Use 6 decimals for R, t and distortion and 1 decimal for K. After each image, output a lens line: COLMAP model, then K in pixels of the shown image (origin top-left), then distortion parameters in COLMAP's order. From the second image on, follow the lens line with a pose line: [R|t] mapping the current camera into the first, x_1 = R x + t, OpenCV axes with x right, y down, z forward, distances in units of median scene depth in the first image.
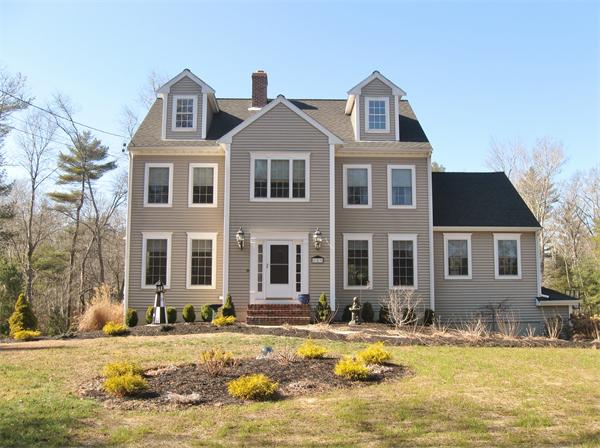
lens RADIAL K [[626.9, 0, 300.0], [0, 626.9, 224.0], [0, 0, 1]] dist [-0.111399, -0.004298]
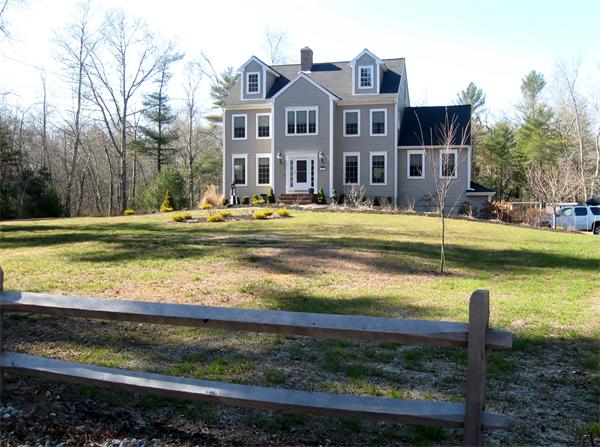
lens RADIAL K [[626.9, 0, 300.0], [0, 626.9, 223.5], [0, 0, 1]] dist [-0.111399, -0.004298]
pose [[0.957795, 0.006602, -0.287377, 0.445999], [0.041231, 0.986243, 0.160075, -0.069938], [0.284480, -0.165167, 0.944347, -0.657950]]
